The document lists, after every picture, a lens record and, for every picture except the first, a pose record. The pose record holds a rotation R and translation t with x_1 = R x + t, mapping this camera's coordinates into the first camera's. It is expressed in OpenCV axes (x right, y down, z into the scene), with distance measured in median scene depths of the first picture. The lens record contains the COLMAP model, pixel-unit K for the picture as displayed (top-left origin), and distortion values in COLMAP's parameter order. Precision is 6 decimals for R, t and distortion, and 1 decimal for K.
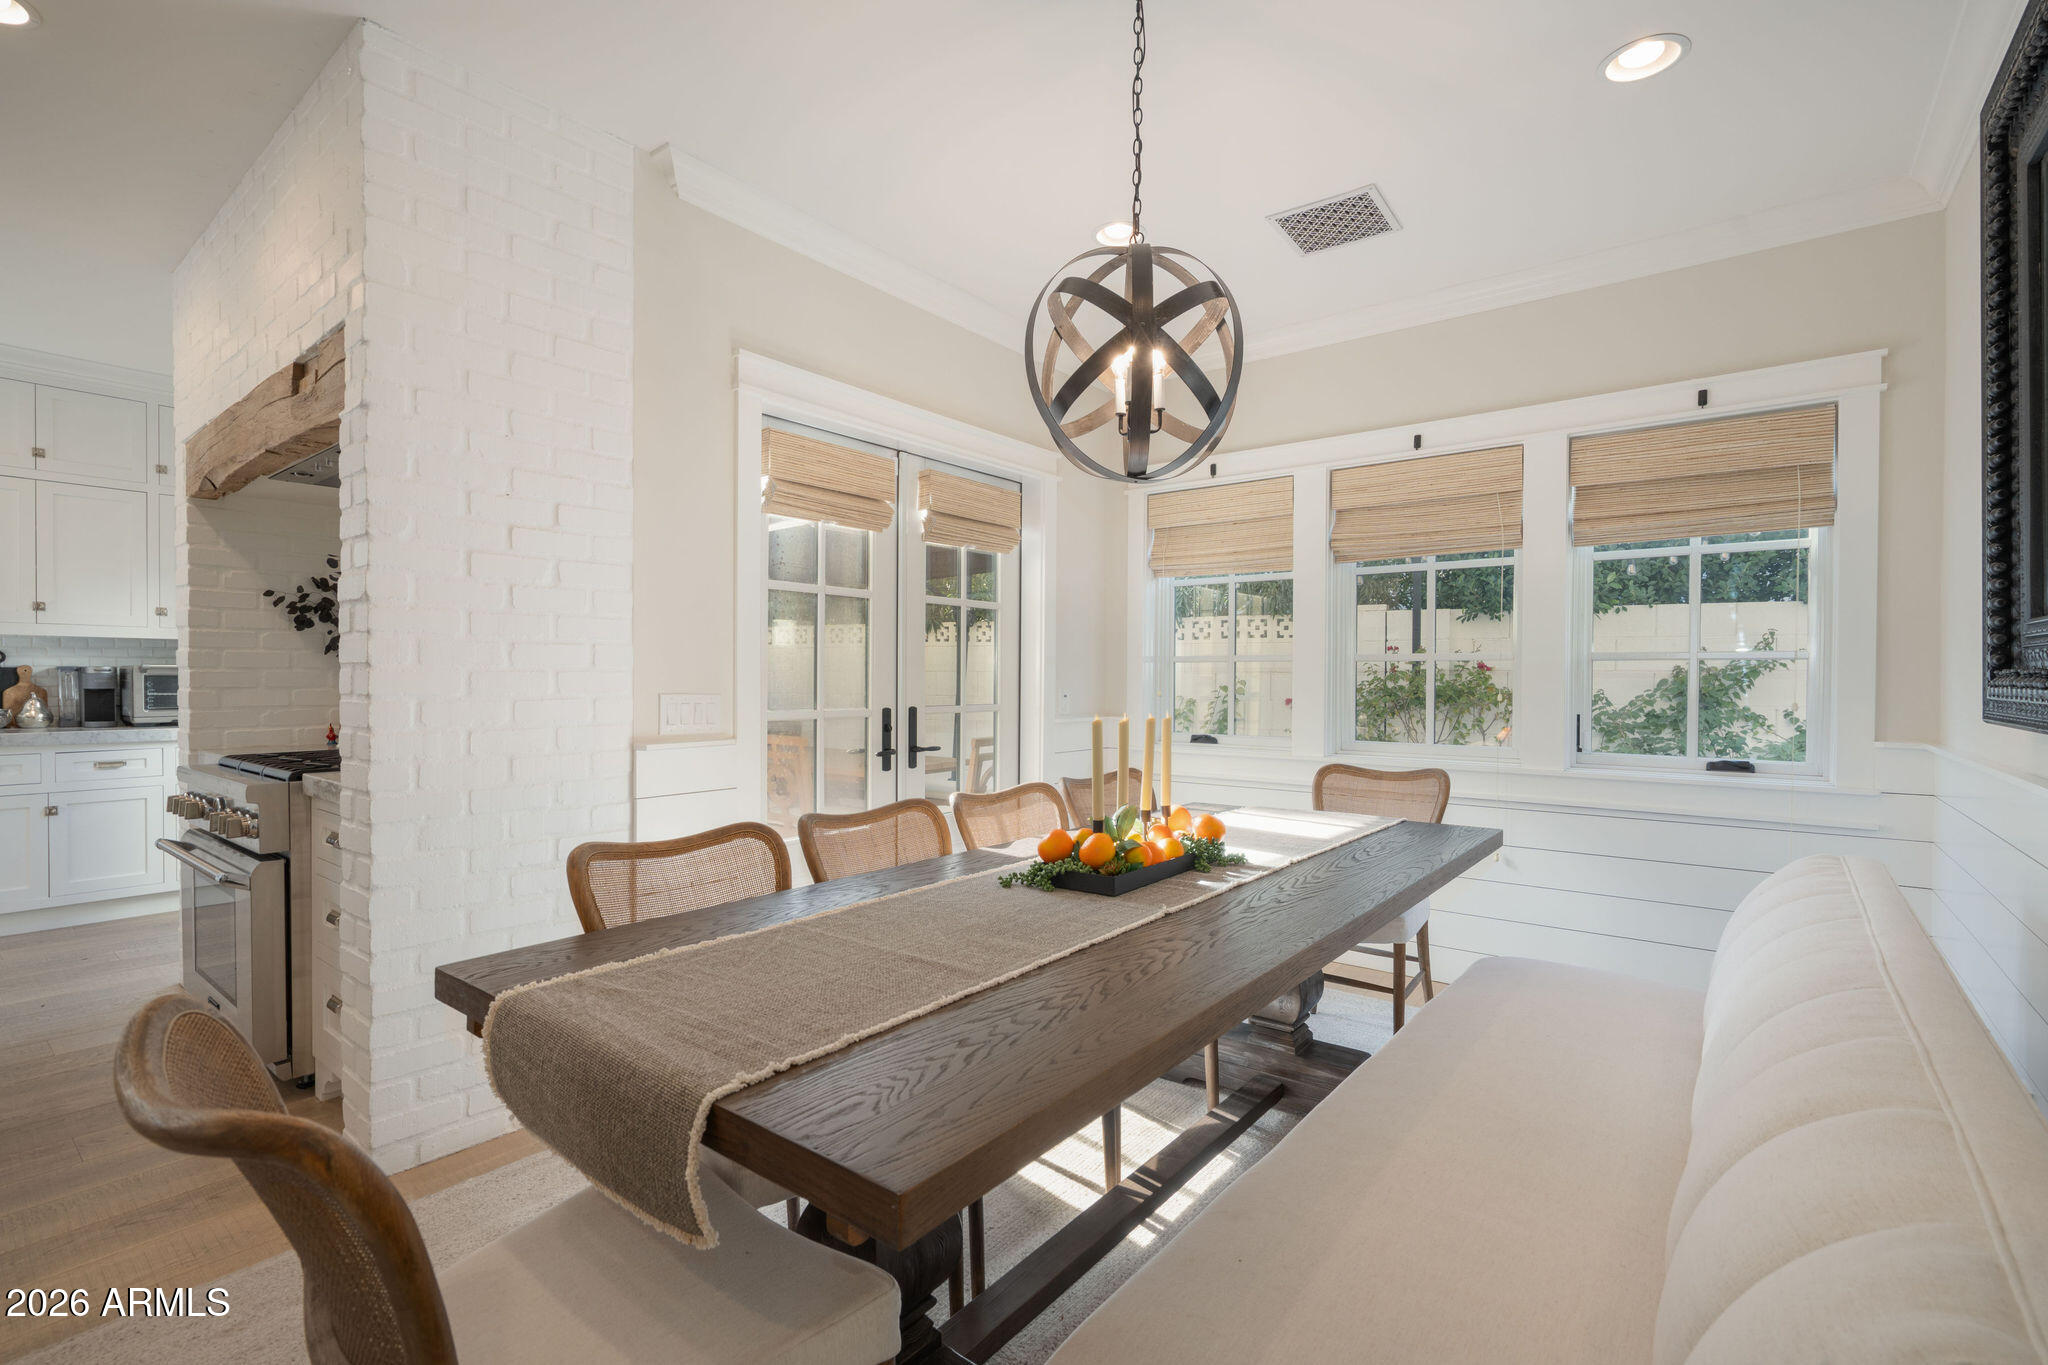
lens RADIAL K [[953.6, 0, 1010.7], [0, 953.6, 689.0], [0, 0, 1]] dist [0.001981, 0.002116]
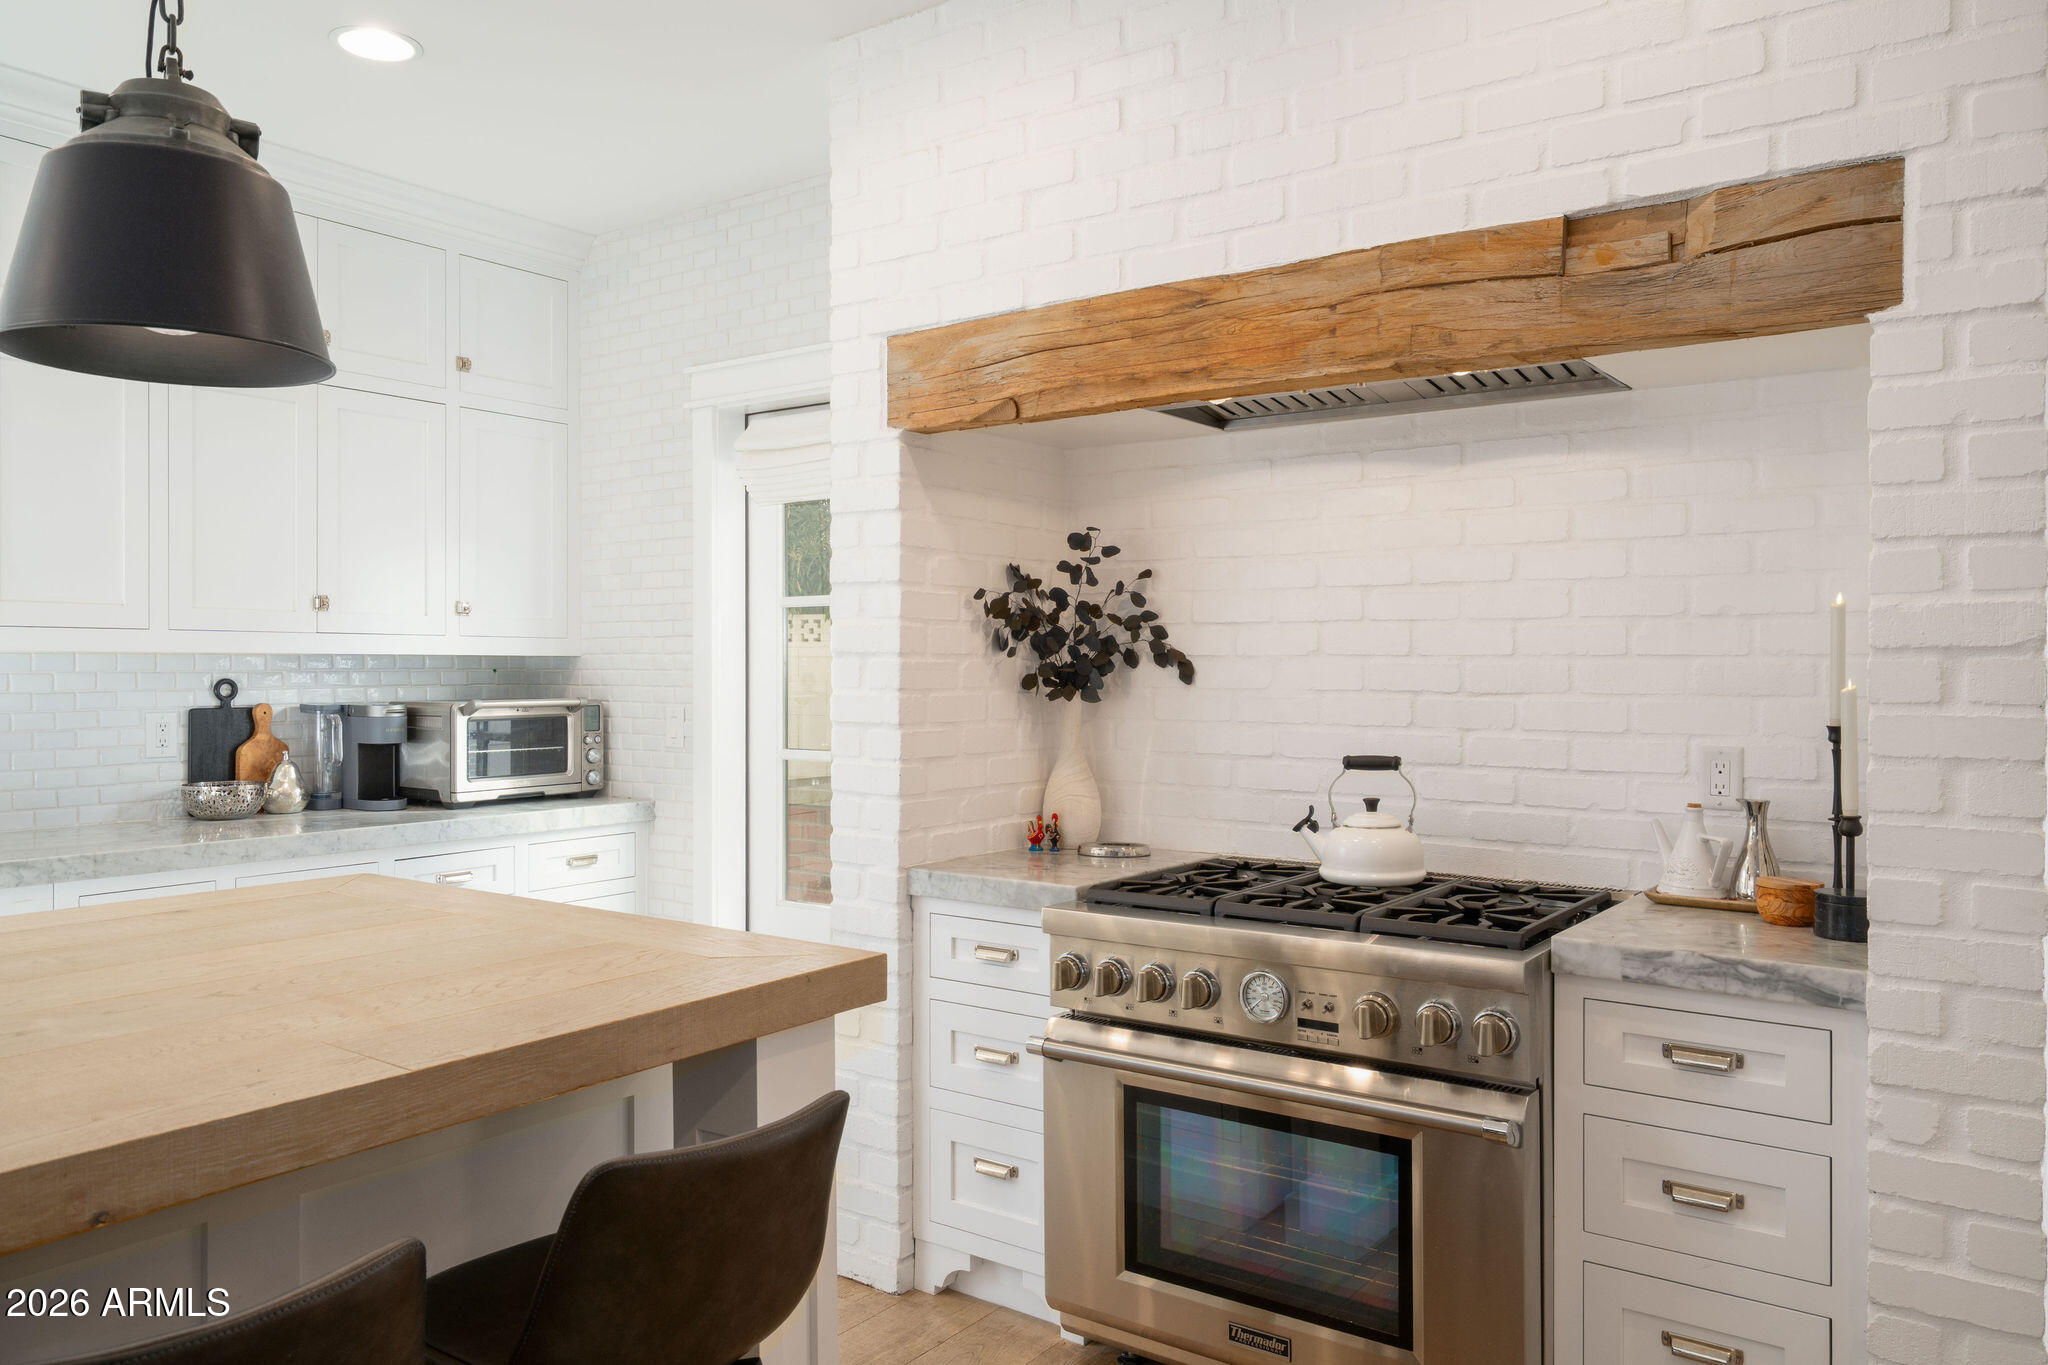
lens RADIAL K [[1492.1, 0, 1007.6], [0, 1492.1, 669.2], [0, 0, 1]] dist [0.021176, -0.004554]
pose [[0.998416, -0.001748, 0.056230, -0.737276], [0.002360, 0.999939, -0.010819, -0.040441], [-0.056208, 0.010935, 0.998359, 0.084023]]
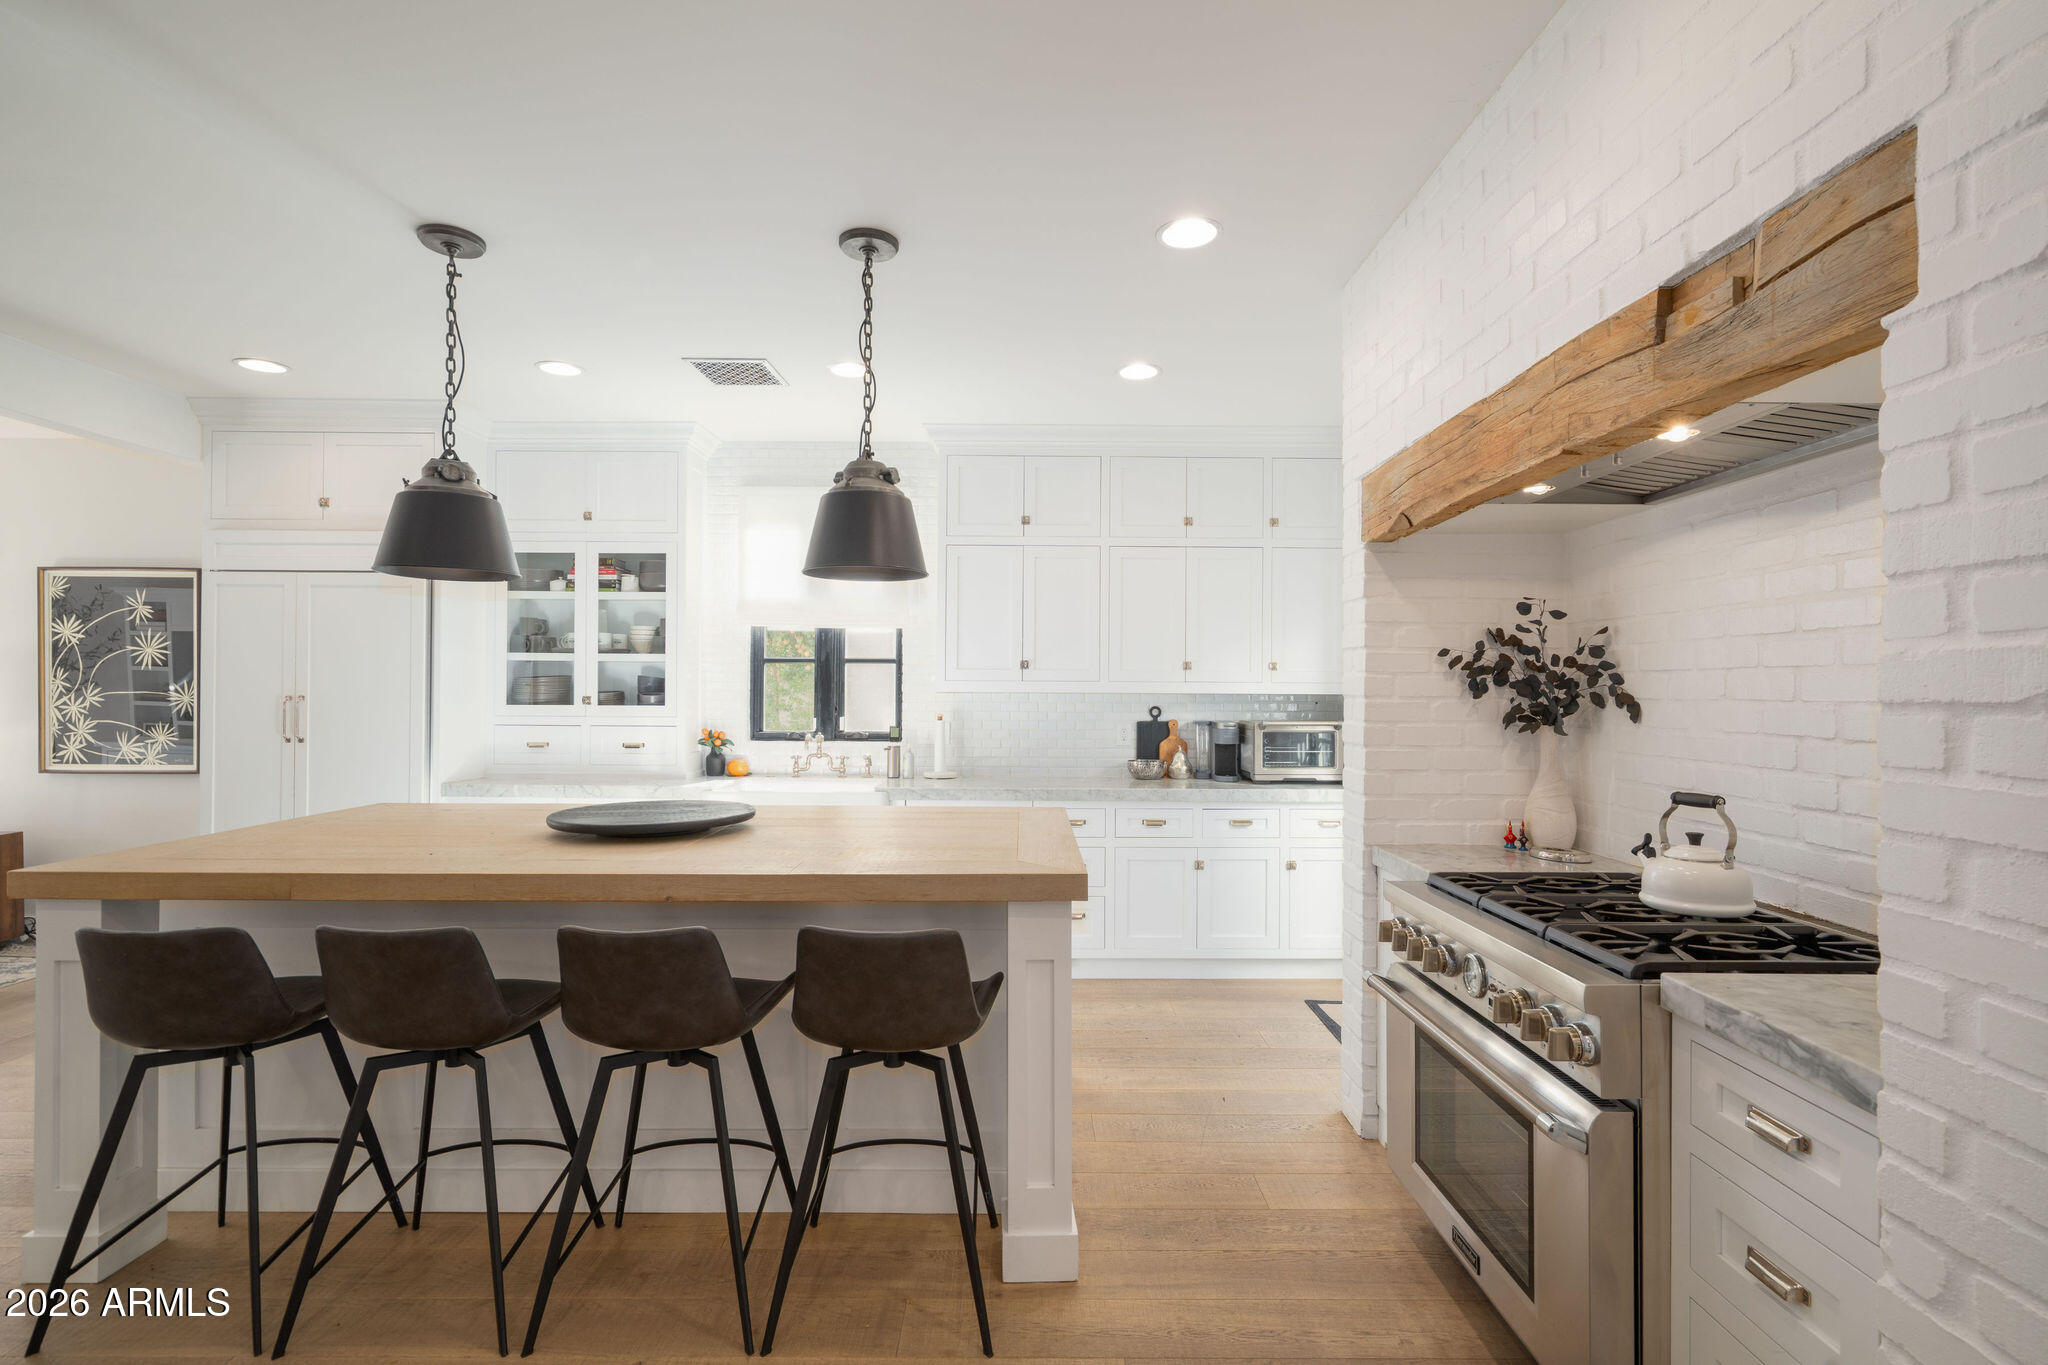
lens RADIAL K [[953.6, 0, 1020.0], [0, 953.6, 687.4], [0, 0, 1]] dist [0.001981, 0.002116]
pose [[0.636130, -0.003809, -0.771573, -0.353812], [-0.012943, 0.999794, -0.015607, -0.049425], [0.771474, 0.019915, 0.635950, 0.204242]]
